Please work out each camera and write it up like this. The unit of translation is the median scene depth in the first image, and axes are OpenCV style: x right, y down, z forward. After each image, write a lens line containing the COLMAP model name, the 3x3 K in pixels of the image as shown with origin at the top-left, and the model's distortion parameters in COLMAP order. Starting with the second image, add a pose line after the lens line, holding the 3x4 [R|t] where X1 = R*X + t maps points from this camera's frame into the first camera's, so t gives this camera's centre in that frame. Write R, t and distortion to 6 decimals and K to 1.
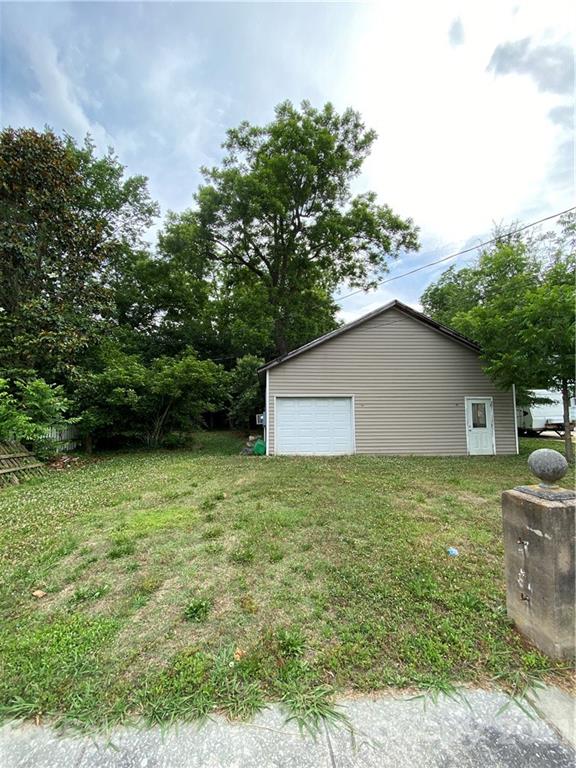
lens RADIAL K [[305.9, 0, 288.3], [0, 305.9, 382.6], [0, 0, 1]] dist [0.001217, -0.000031]
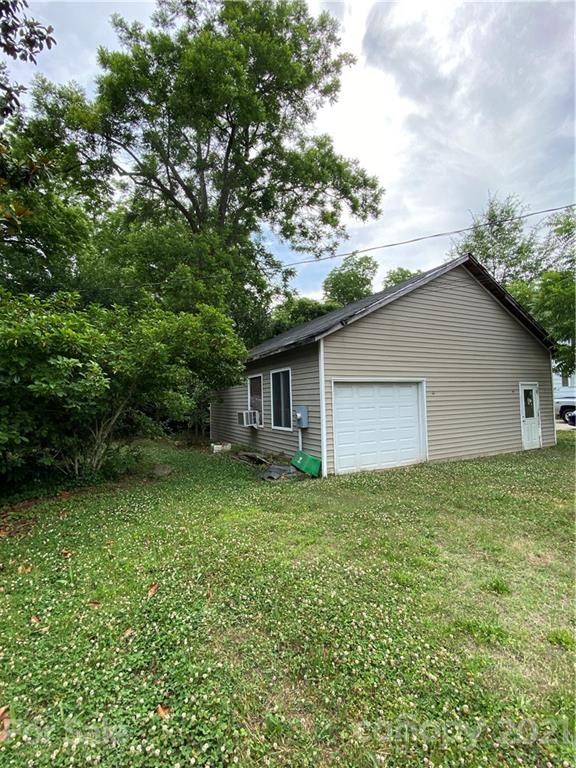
lens RADIAL K [[349.4, 0, 287.5], [0, 349.4, 385.9], [0, 0, 1]] dist [-0.011784, -0.000508]
pose [[0.924926, -0.007852, 0.380066, -0.335303], [-0.002487, 0.999640, 0.026704, 0.030180], [-0.380139, -0.025645, 0.924574, 0.318718]]
